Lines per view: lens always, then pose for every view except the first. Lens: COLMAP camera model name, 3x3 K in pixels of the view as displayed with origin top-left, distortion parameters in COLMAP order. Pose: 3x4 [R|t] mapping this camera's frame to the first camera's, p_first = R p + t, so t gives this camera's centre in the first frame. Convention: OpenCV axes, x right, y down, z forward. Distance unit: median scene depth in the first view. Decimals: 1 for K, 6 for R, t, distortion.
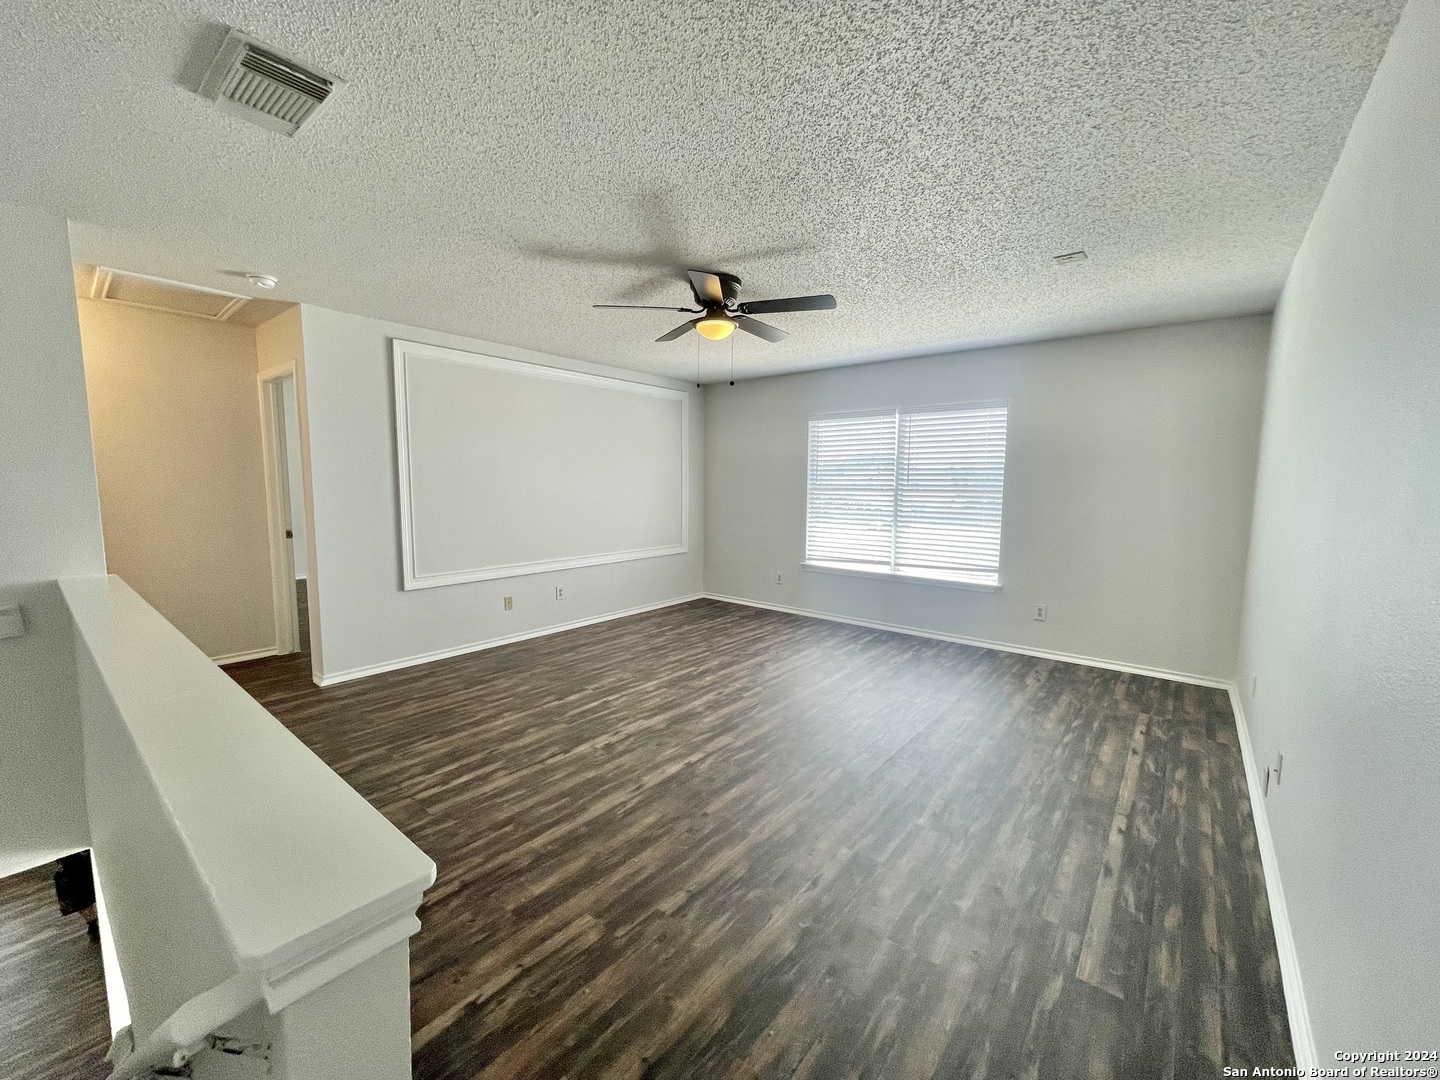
lens RADIAL K [[584.2, 0, 712.9], [0, 584.2, 538.1], [0, 0, 1]] dist [0.003390, -0.000087]
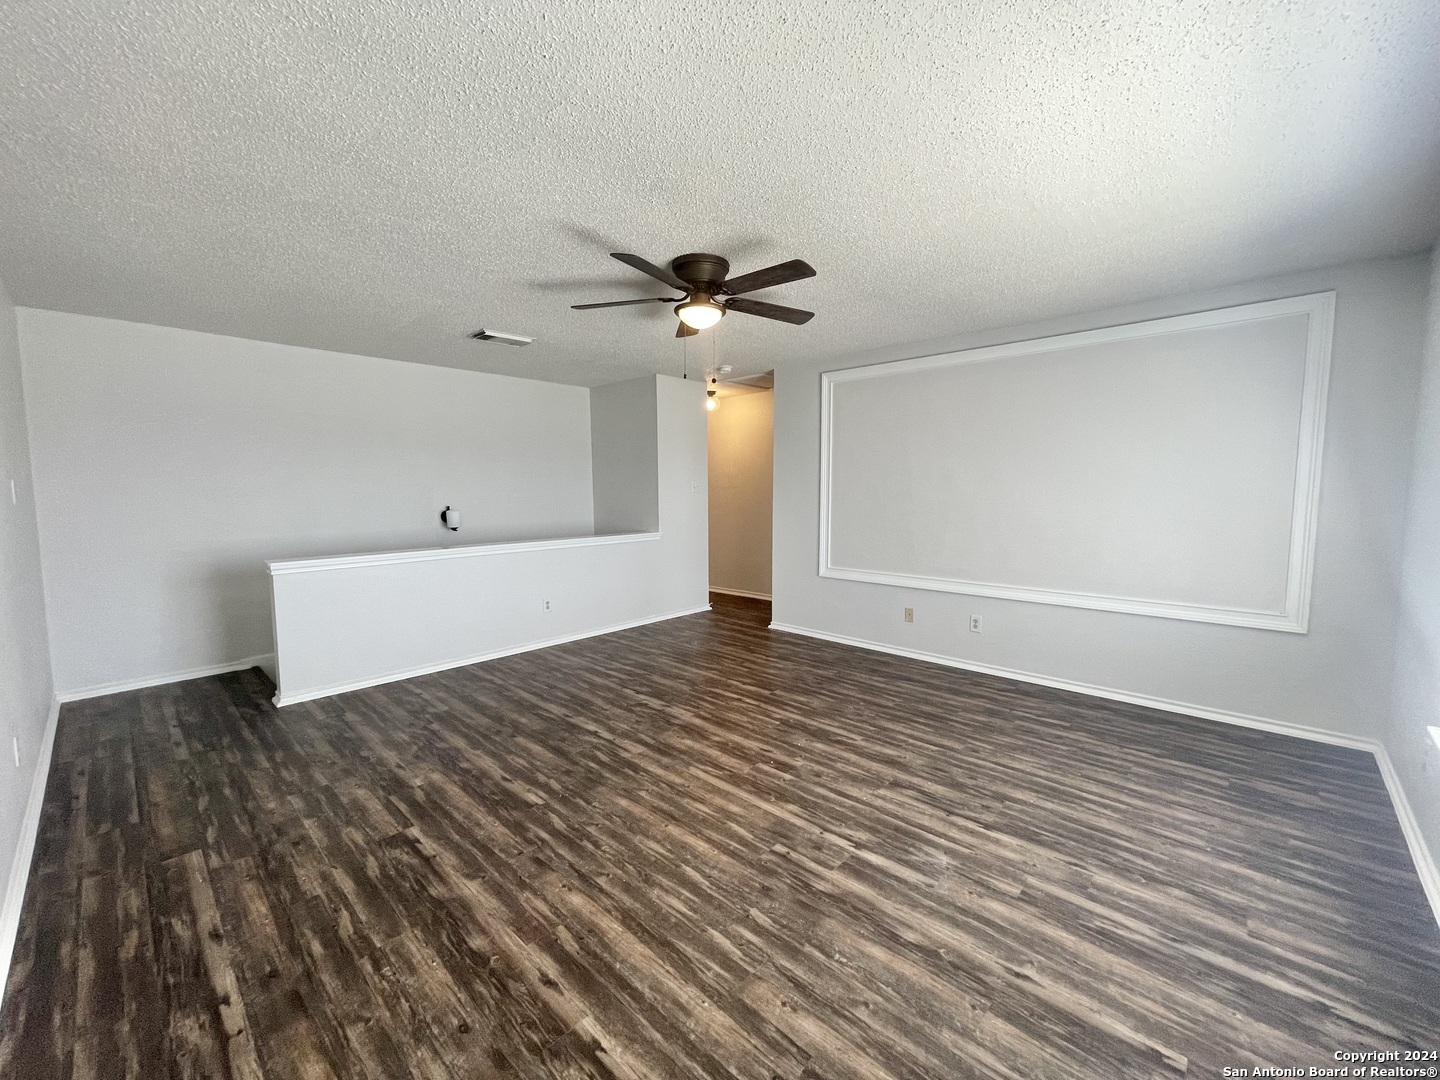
lens RADIAL K [[584.2, 0, 714.1], [0, 584.2, 535.0], [0, 0, 1]] dist [0.003390, -0.000087]
pose [[-0.078816, 0.076722, -0.993933, 0.812292], [-0.092113, 0.992208, 0.083893, -0.090035], [0.992624, 0.098167, -0.071134, 0.983819]]
